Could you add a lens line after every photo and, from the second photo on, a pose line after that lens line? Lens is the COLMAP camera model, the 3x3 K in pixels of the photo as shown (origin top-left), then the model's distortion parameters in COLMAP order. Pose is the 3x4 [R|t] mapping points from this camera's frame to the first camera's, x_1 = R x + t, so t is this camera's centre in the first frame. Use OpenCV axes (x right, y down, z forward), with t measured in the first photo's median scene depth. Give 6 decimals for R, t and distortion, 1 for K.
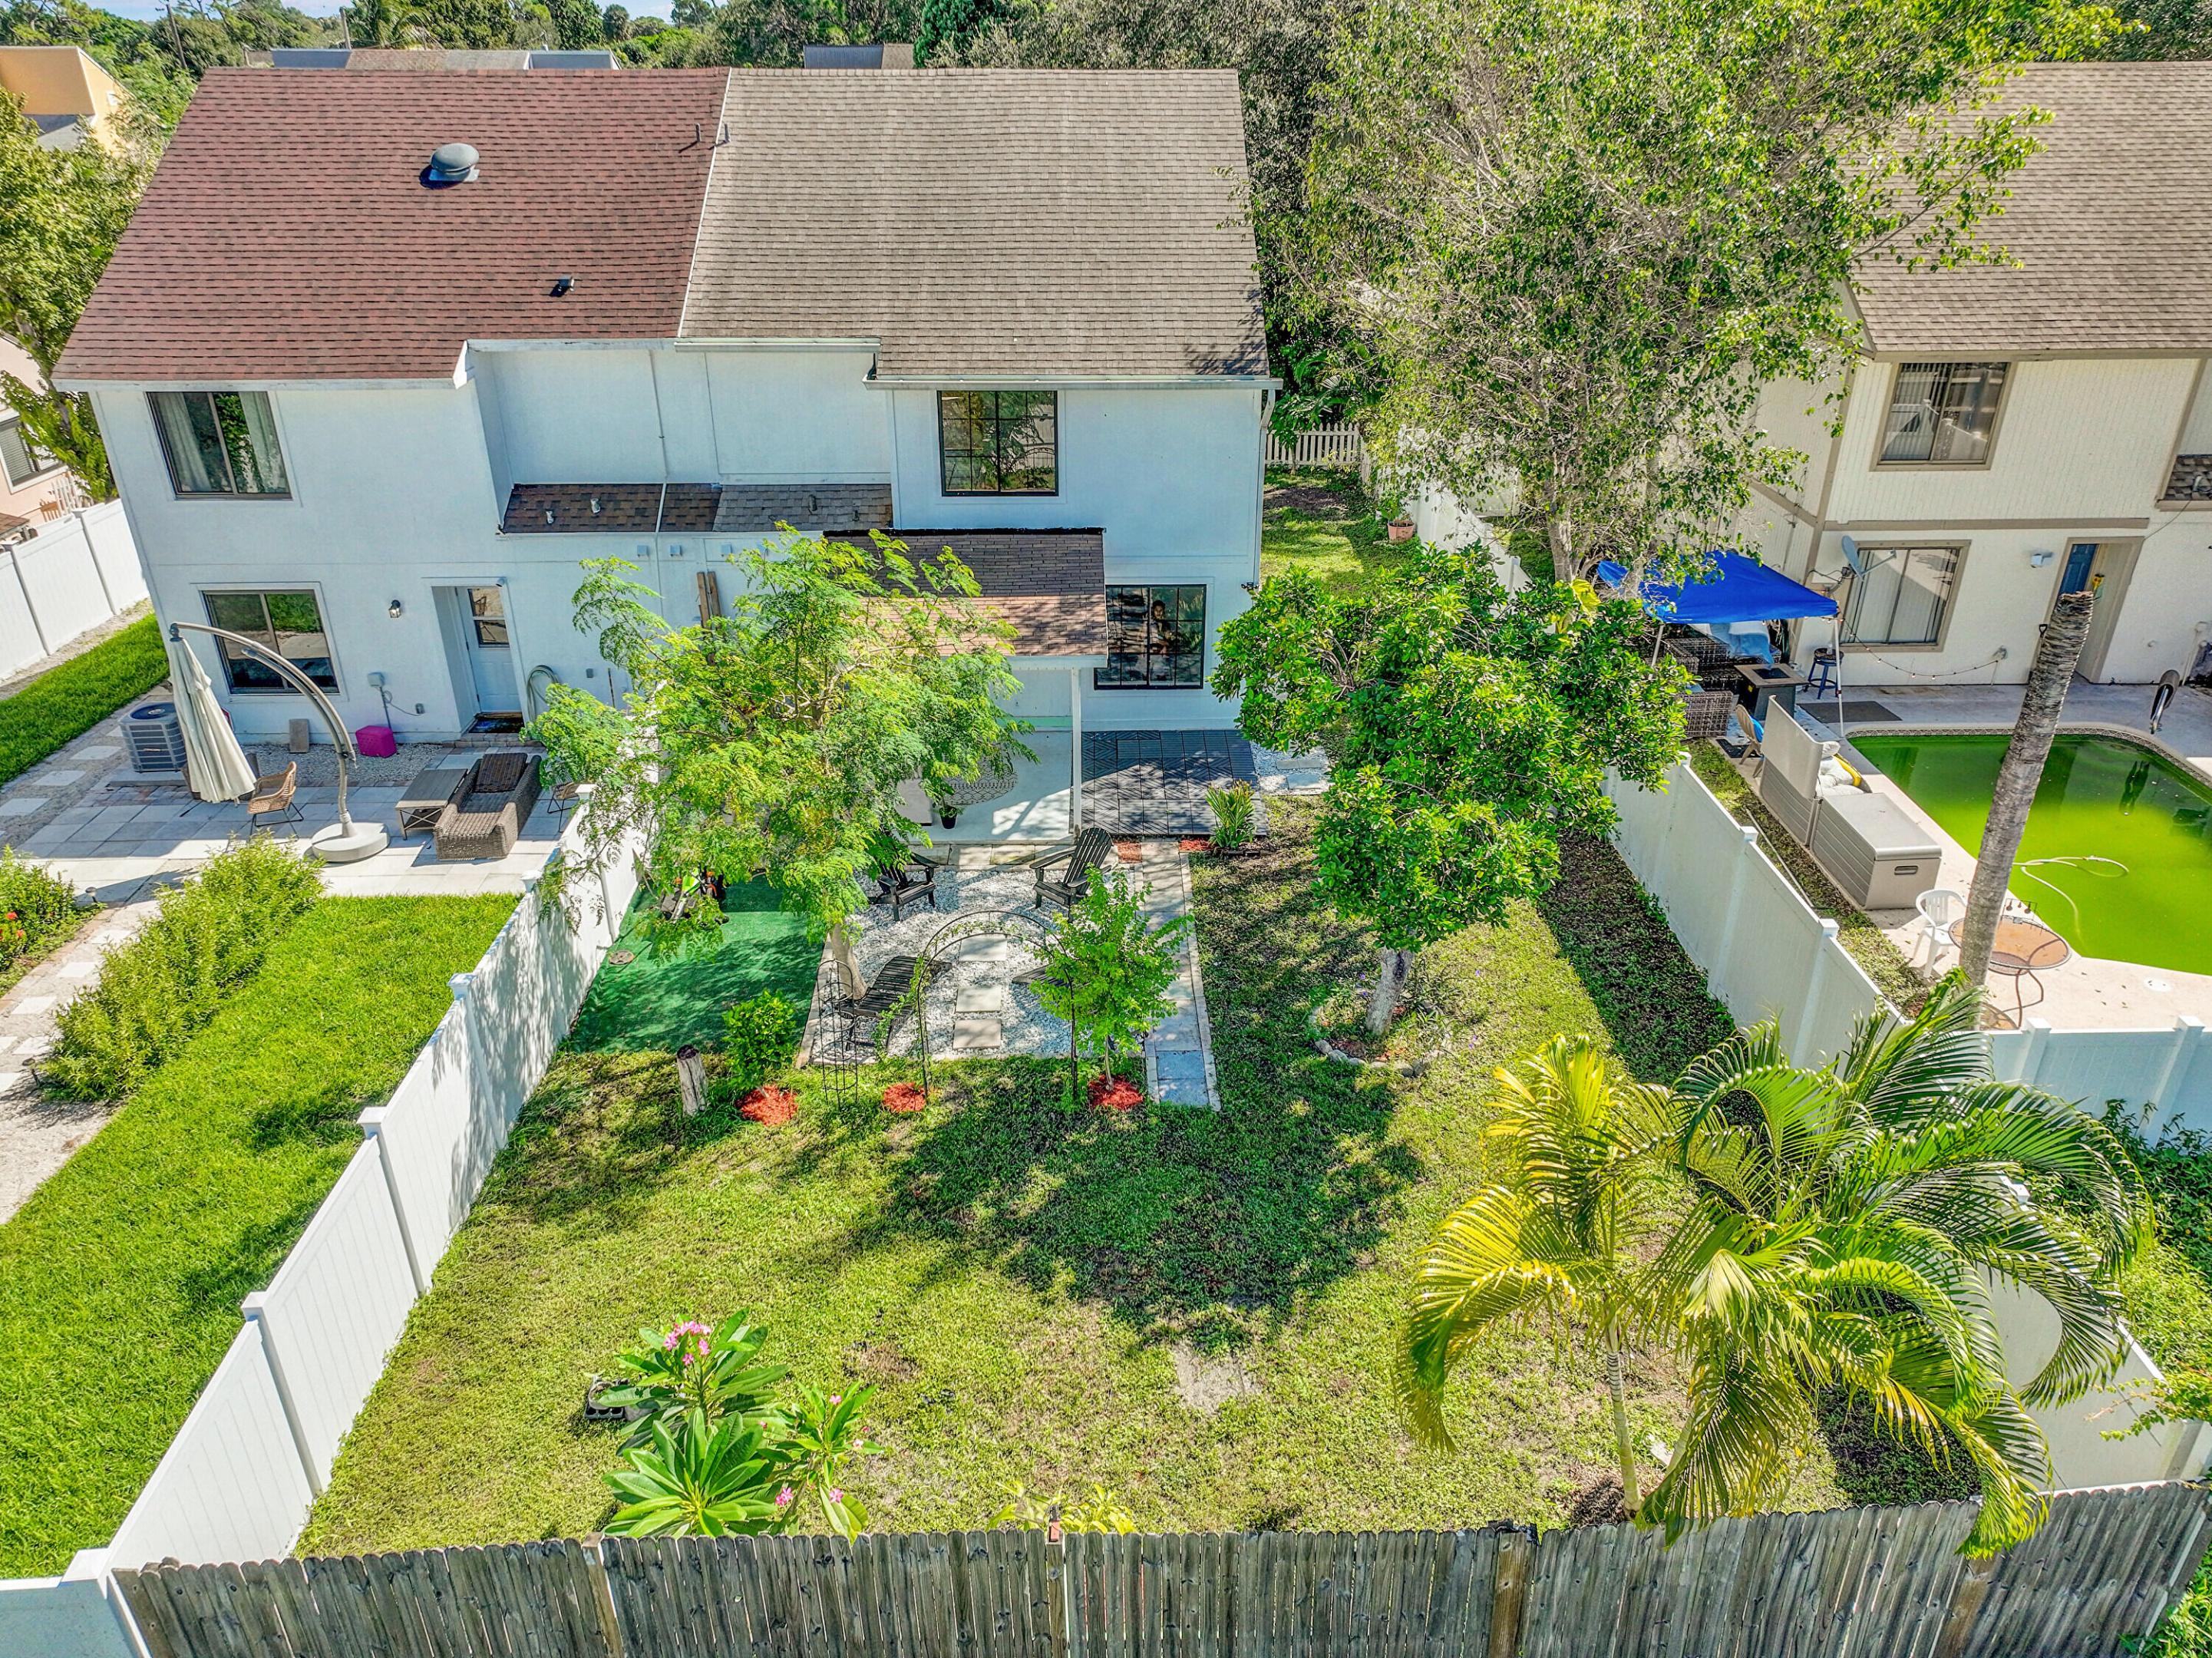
lens RADIAL K [[1557.5, 0, 1110.0], [0, 1557.5, 825.3], [0, 0, 1]] dist [0.009502, 0.011907]
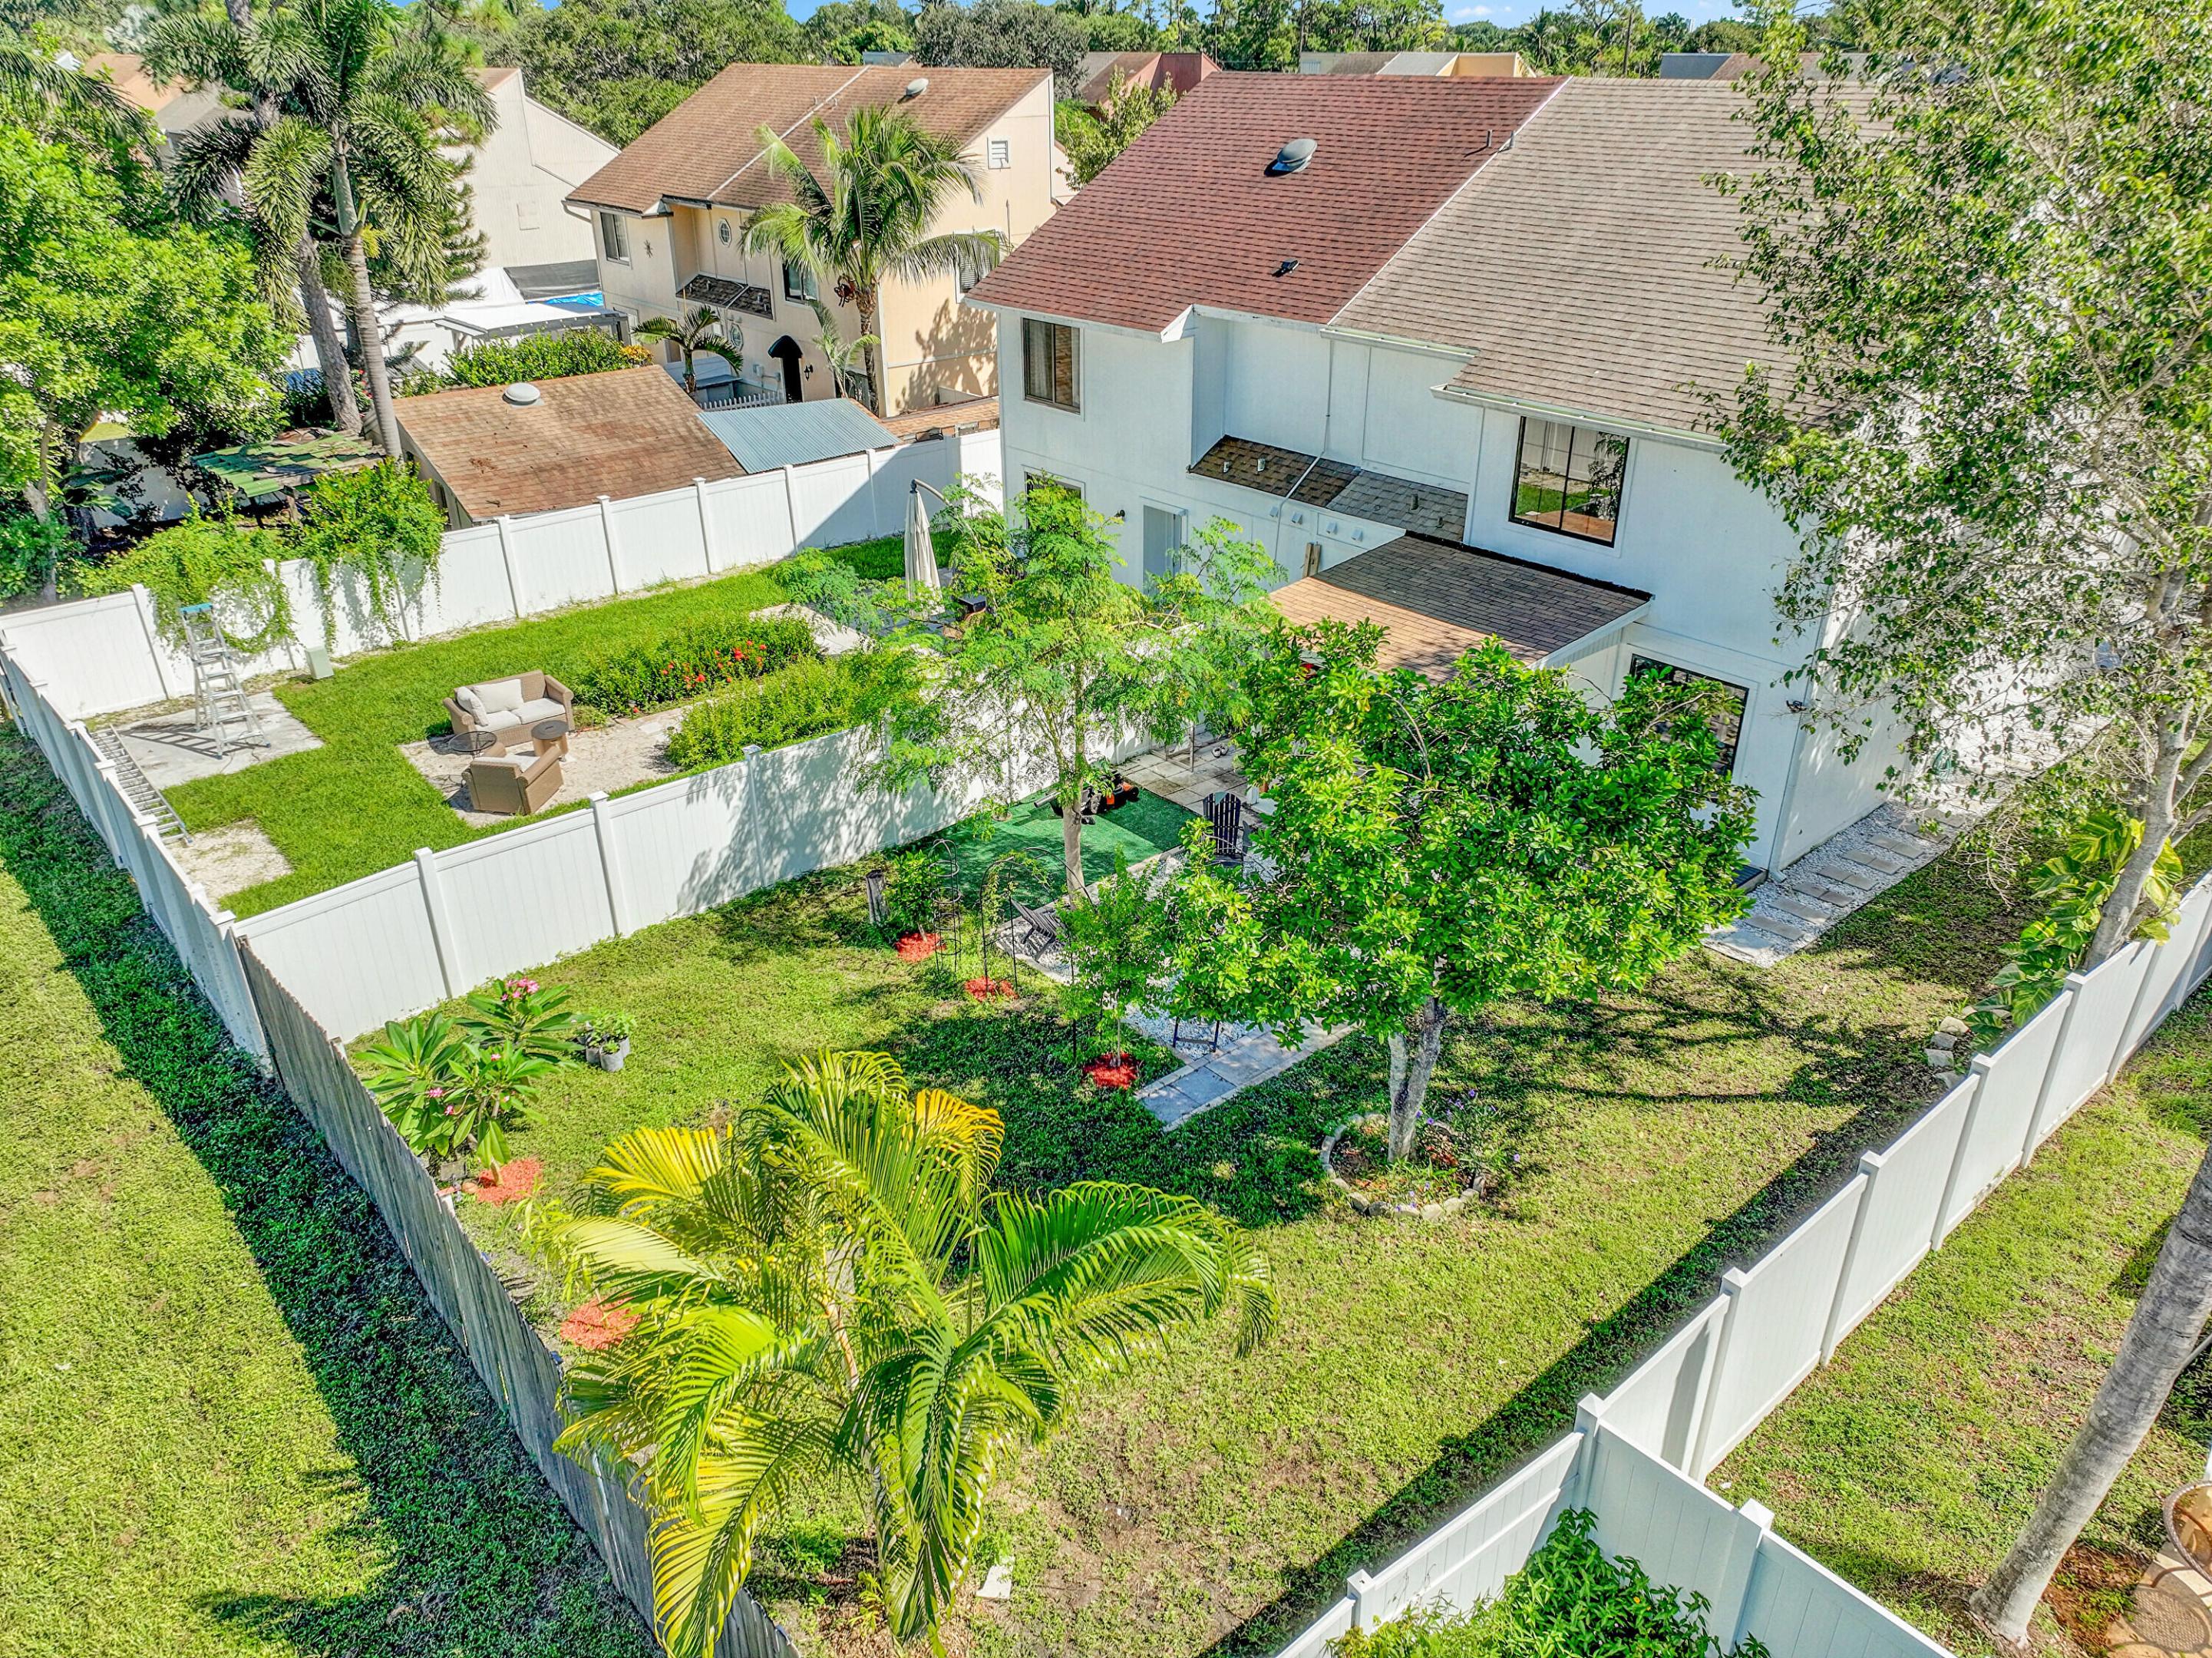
lens RADIAL K [[1557.5, 0, 1106.7], [0, 1557.5, 834.3], [0, 0, 1]] dist [0.009502, 0.011907]
pose [[0.637897, 0.347282, -0.687374, 0.473474], [-0.343606, 0.927131, 0.149541, -0.091768], [0.689219, 0.140794, 0.710742, 0.172134]]
